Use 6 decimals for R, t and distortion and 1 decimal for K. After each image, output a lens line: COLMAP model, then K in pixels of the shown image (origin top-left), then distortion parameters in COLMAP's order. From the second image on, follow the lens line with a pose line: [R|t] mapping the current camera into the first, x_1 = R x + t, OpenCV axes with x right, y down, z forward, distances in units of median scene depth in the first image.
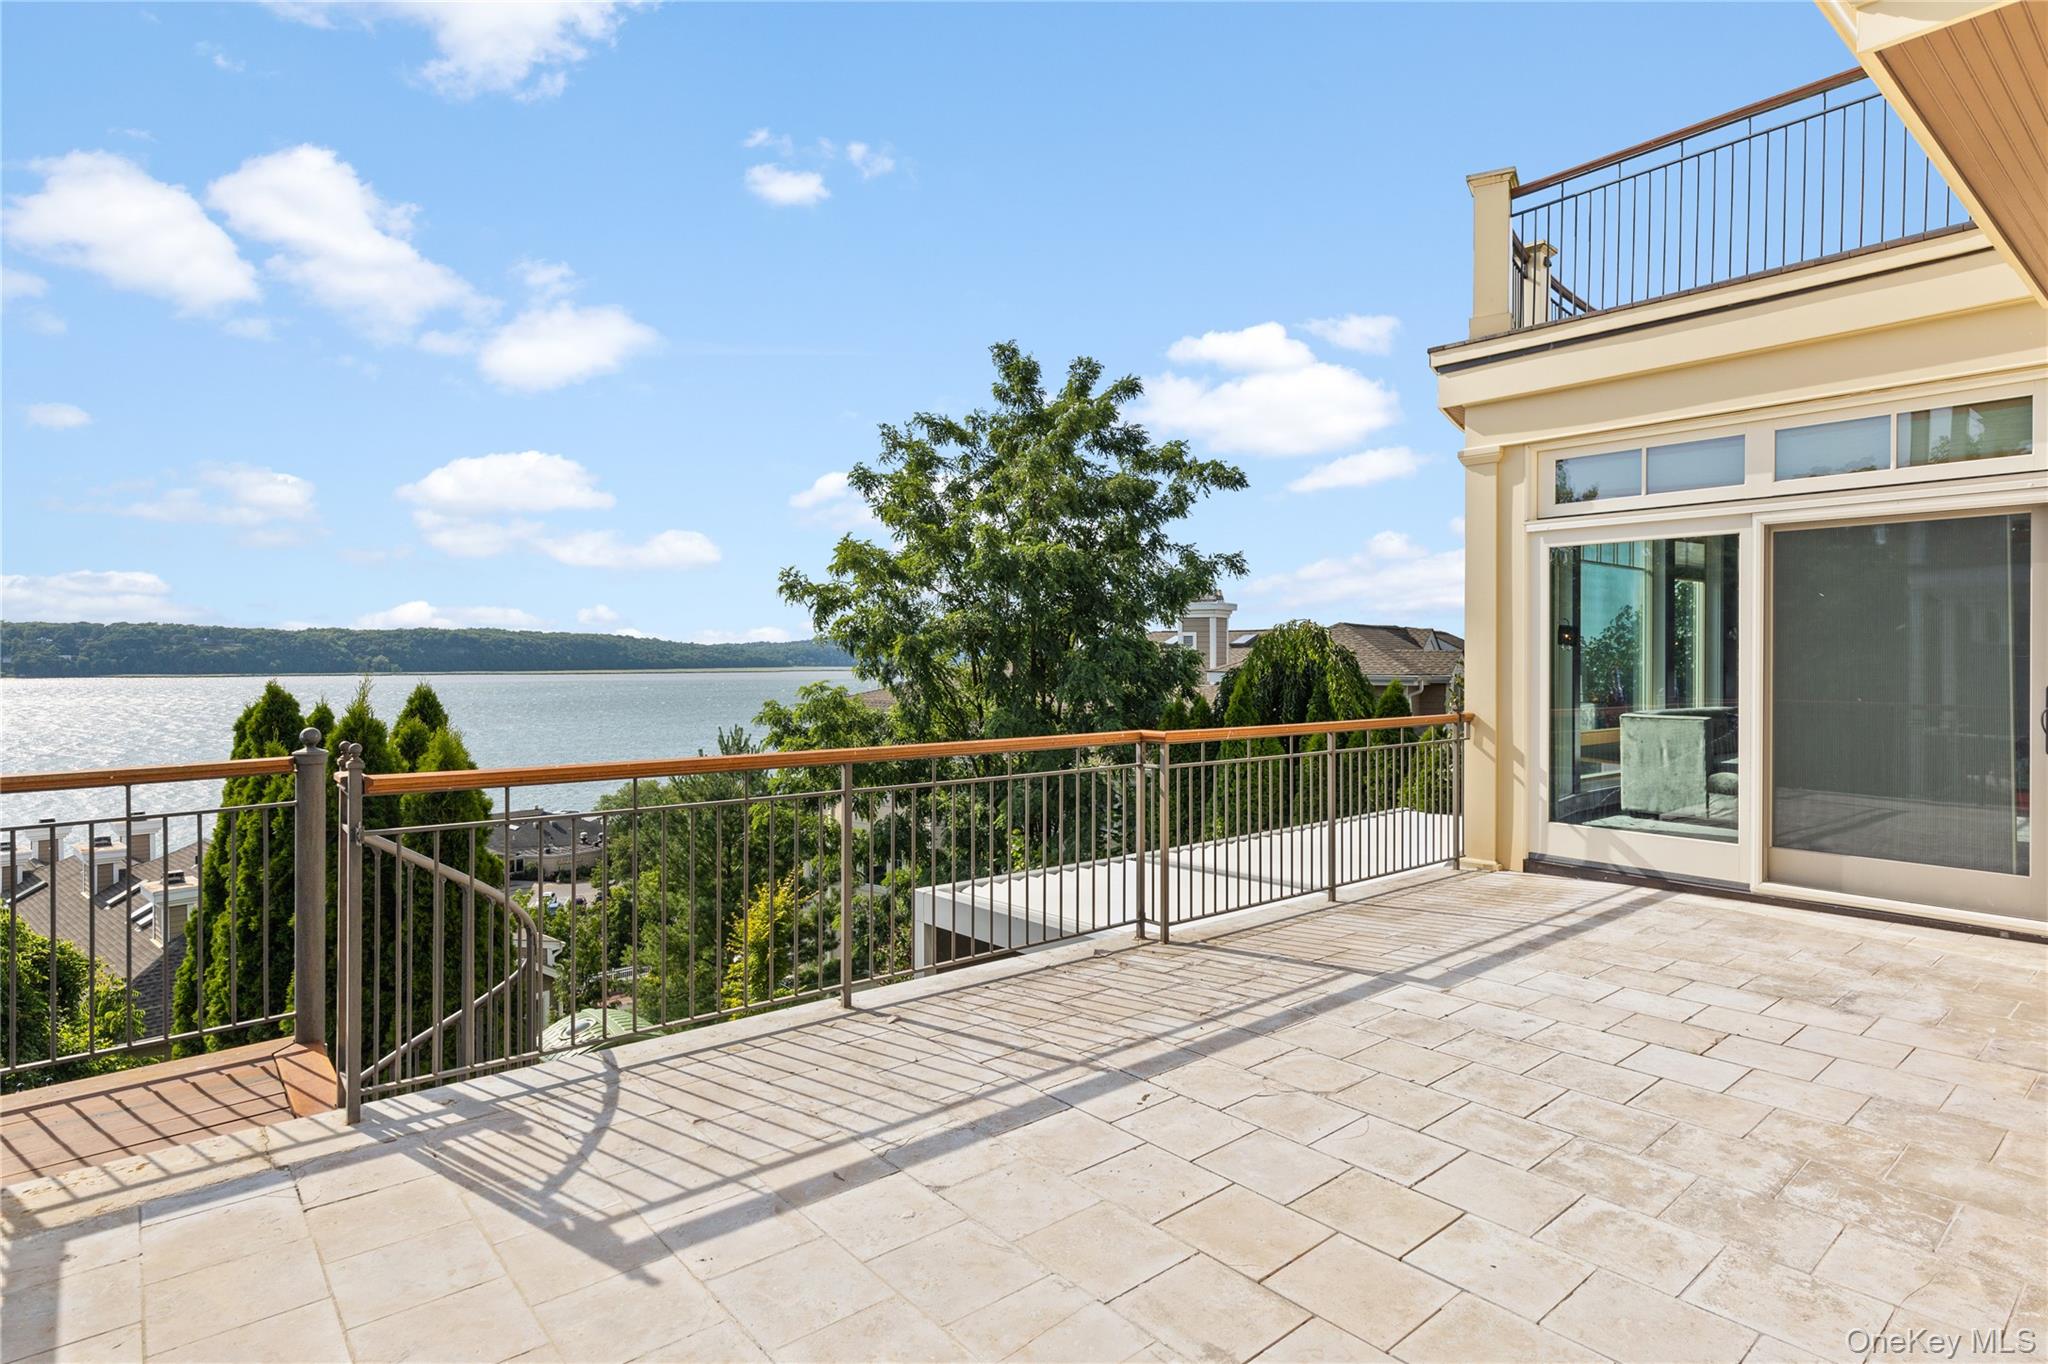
lens RADIAL K [[1078.4, 0, 1024.0], [0, 1078.4, 682.0], [0, 0, 1]] dist [0.005007, -0.000112]
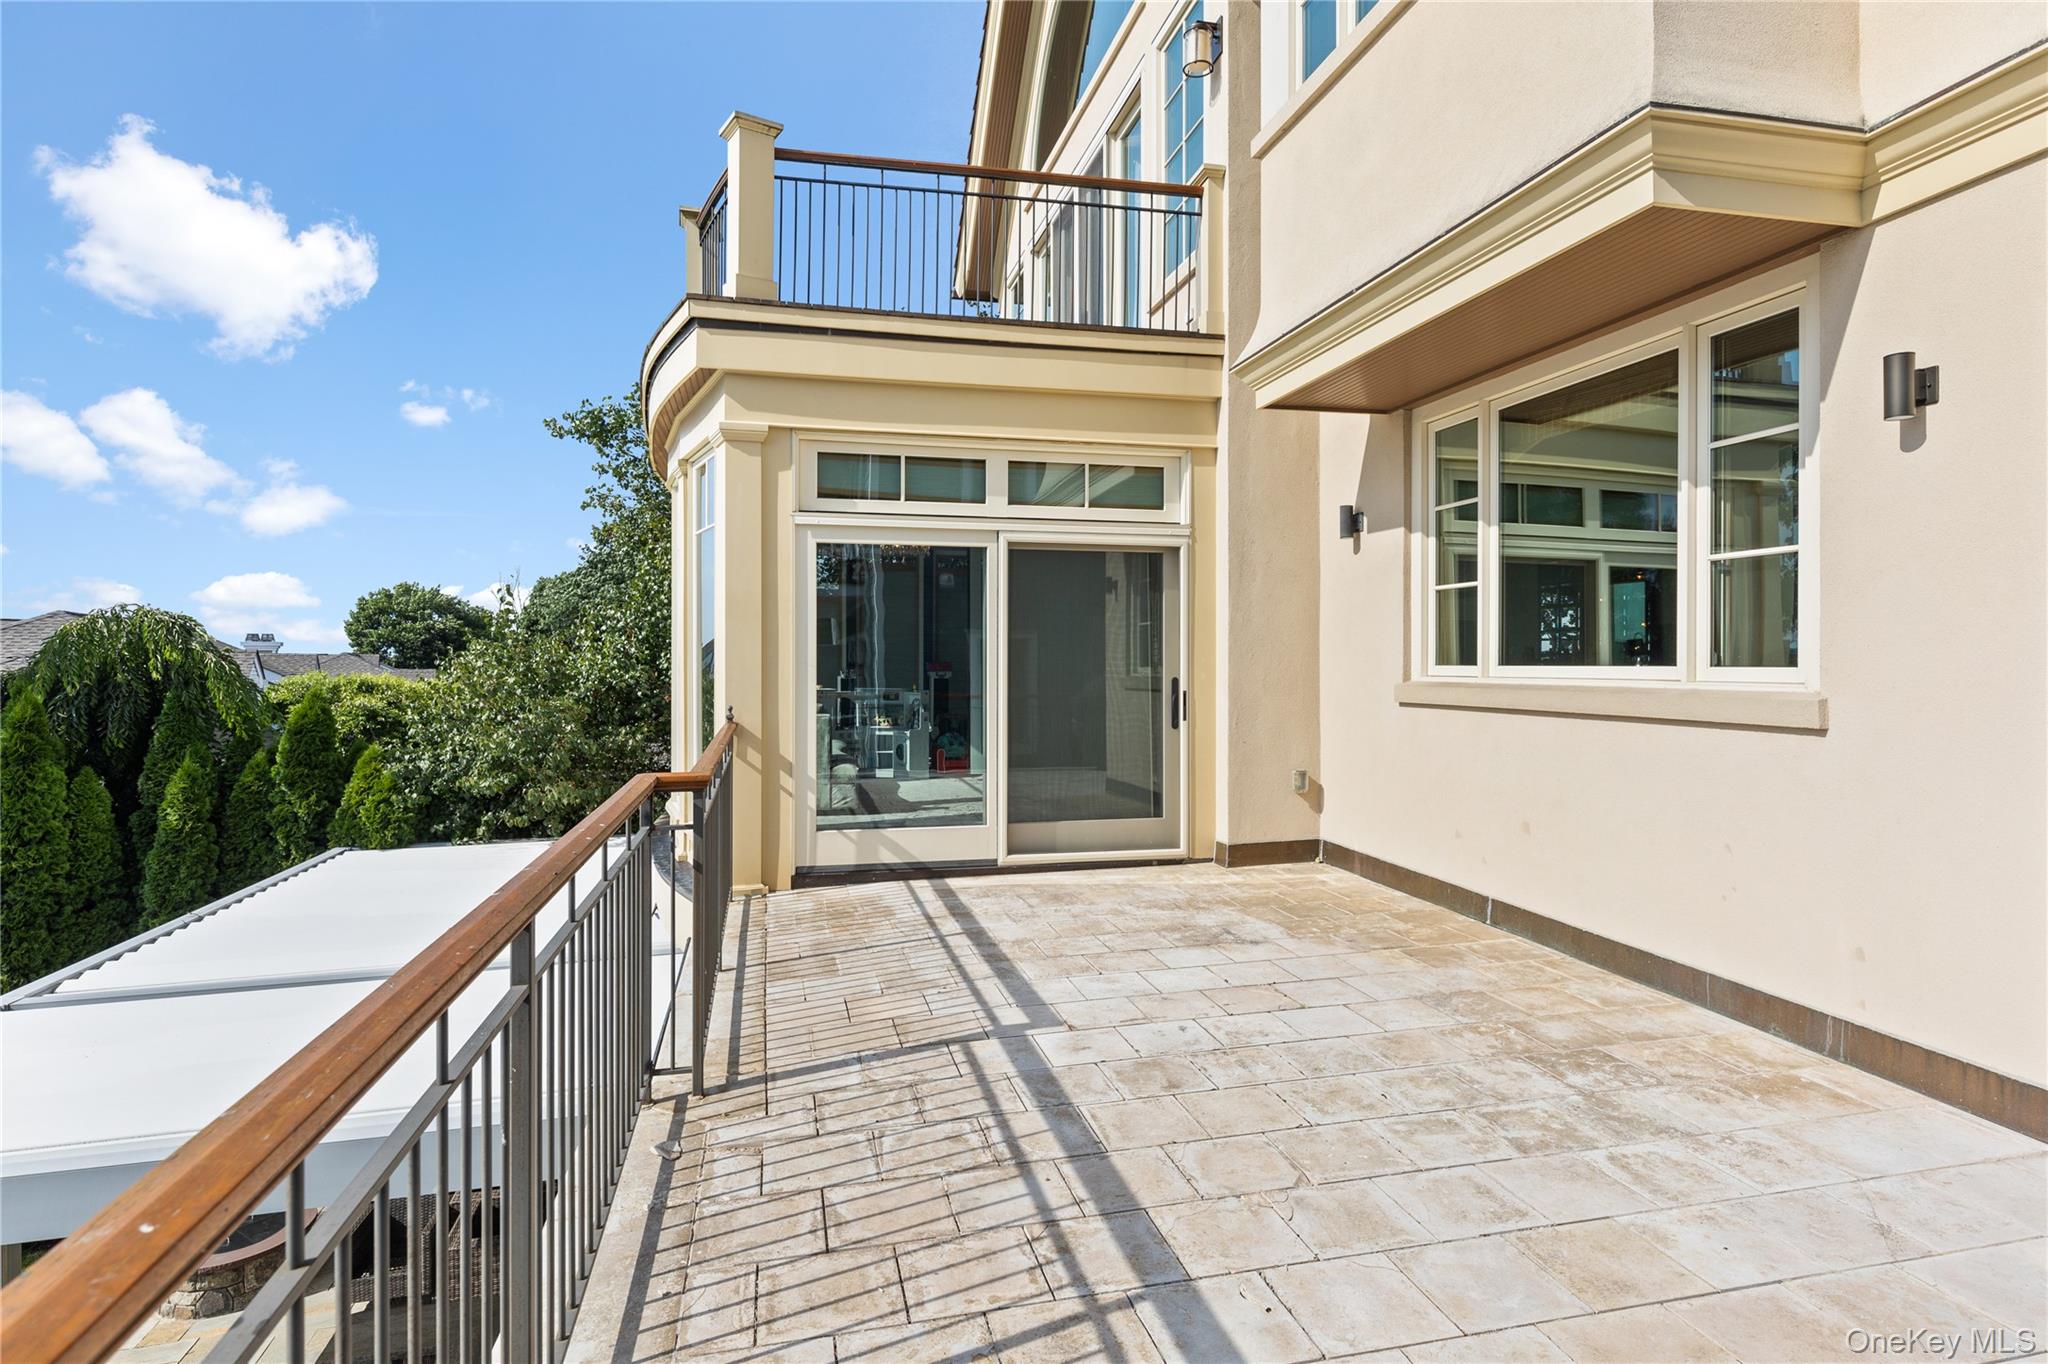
lens RADIAL K [[1078.4, 0, 1024.0], [0, 1078.4, 682.0], [0, 0, 1]] dist [0.005007, -0.000112]
pose [[0.440652, -0.020313, 0.897448, -0.400888], [0.019338, 0.999727, 0.013133, -0.015532], [-0.897470, 0.011568, 0.440924, 0.582450]]
